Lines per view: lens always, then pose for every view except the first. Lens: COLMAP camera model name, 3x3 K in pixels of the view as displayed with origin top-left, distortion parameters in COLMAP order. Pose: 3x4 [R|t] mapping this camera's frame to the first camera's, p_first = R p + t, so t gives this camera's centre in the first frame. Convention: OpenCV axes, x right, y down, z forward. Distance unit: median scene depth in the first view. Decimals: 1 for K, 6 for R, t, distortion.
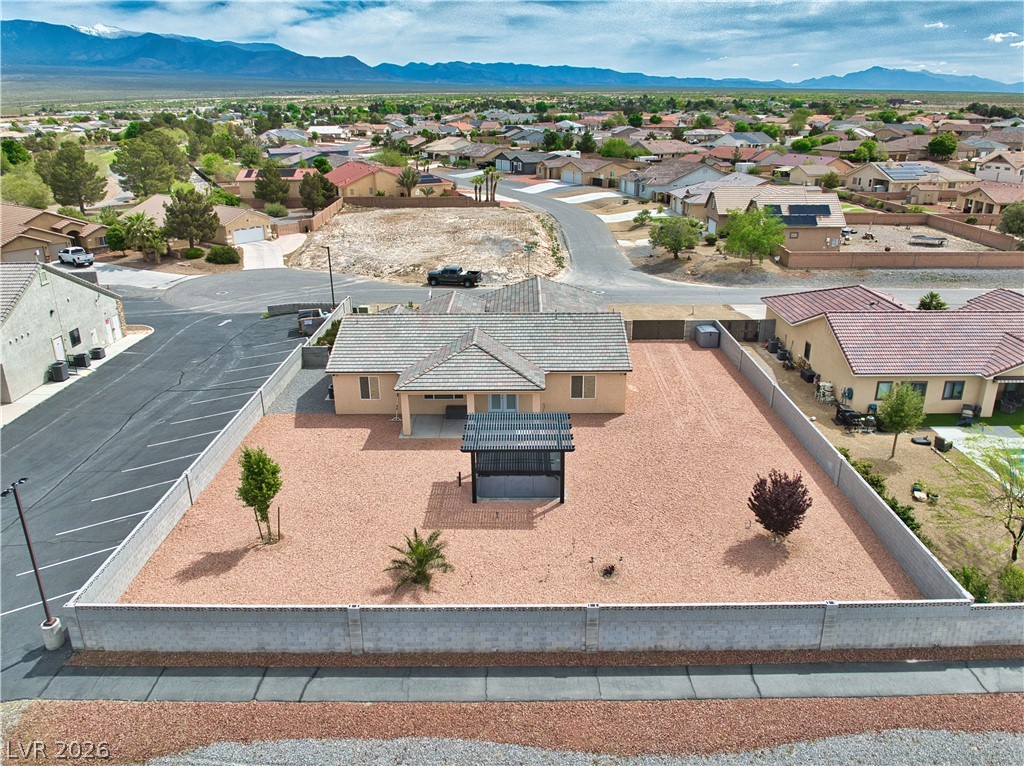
lens RADIAL K [[755.3, 0, 509.4], [0, 755.3, 385.7], [0, 0, 1]] dist [-0.044184, 0.004056]
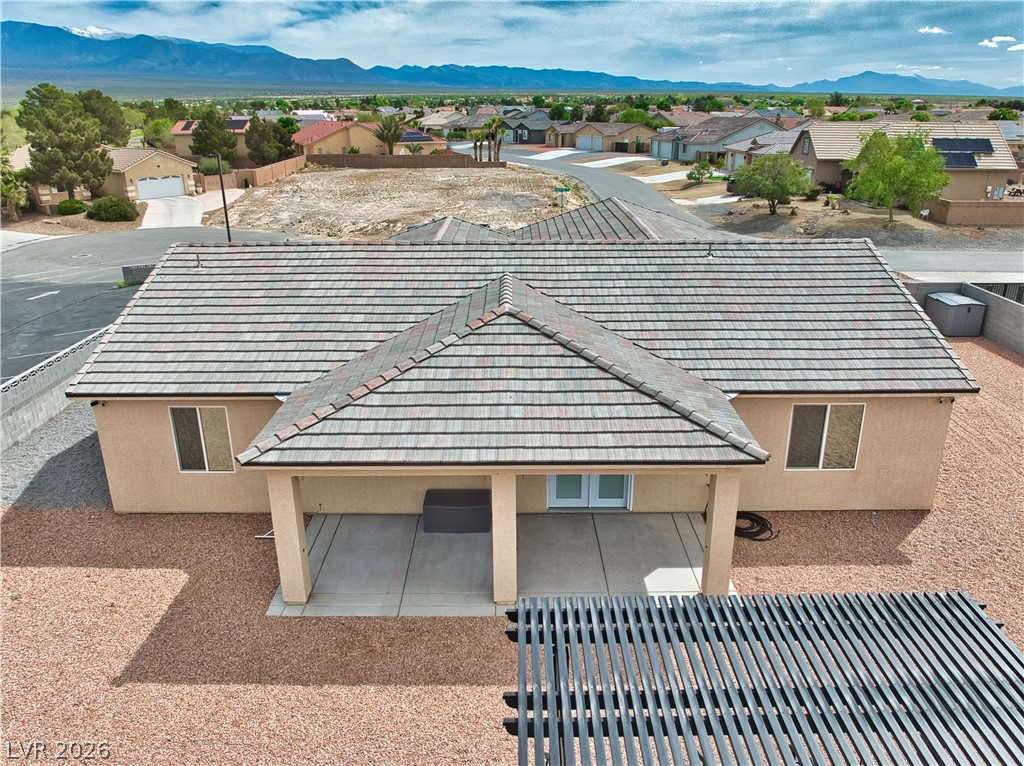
lens RADIAL K [[755.3, 0, 514.0], [0, 755.3, 380.8], [0, 0, 1]] dist [-0.044184, 0.004056]
pose [[0.999891, 0.000538, 0.014725, -0.018131], [-0.000378, 0.999941, -0.010895, -0.007610], [-0.014730, 0.010888, 0.999832, 0.245865]]
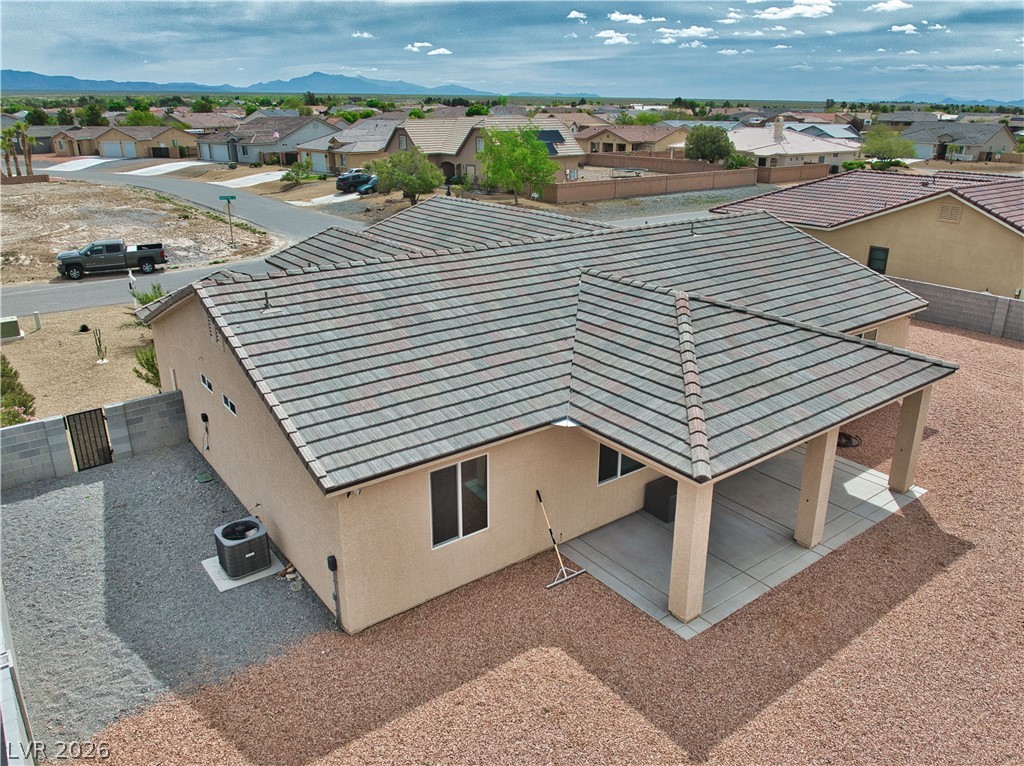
lens RADIAL K [[755.3, 0, 507.6], [0, 755.3, 383.2], [0, 0, 1]] dist [-0.044184, 0.004056]
pose [[0.787276, -0.203006, 0.582224, -0.124231], [0.209058, 0.976200, 0.057690, -0.020752], [-0.580078, 0.076301, 0.810979, 0.285697]]
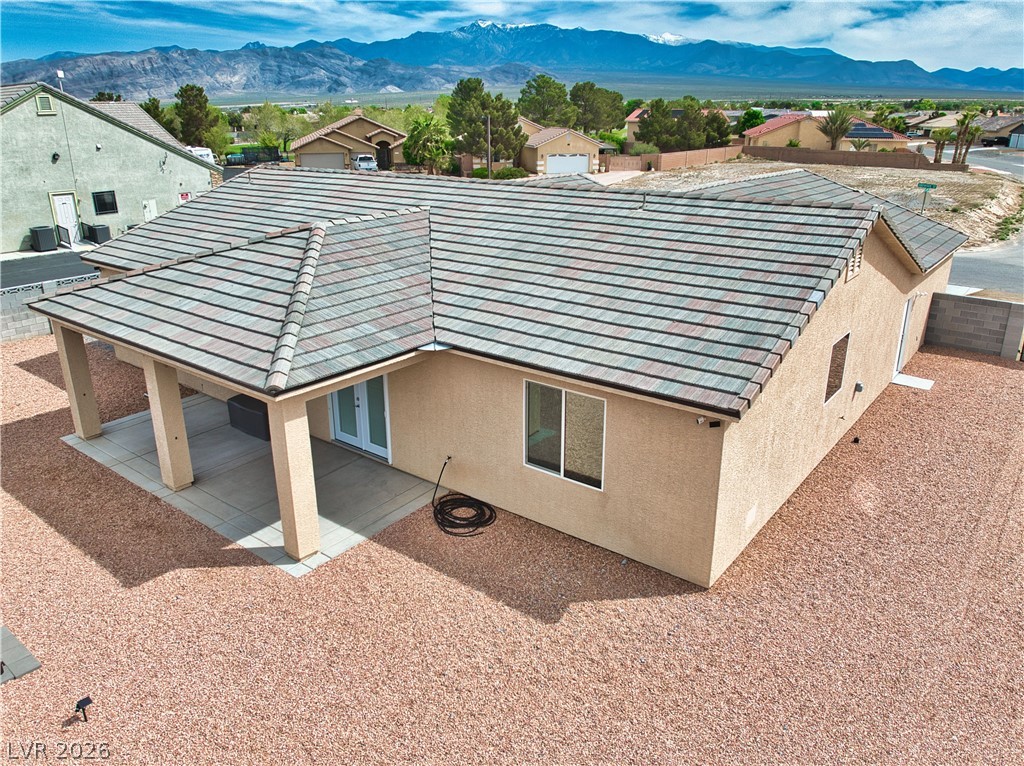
lens RADIAL K [[755.3, 0, 514.0], [0, 755.3, 388.6], [0, 0, 1]] dist [-0.044184, 0.004056]
pose [[0.798084, 0.216846, -0.562175, 0.084630], [-0.218549, 0.973639, 0.065299, -0.010028], [0.561515, 0.070749, 0.824437, 0.289743]]
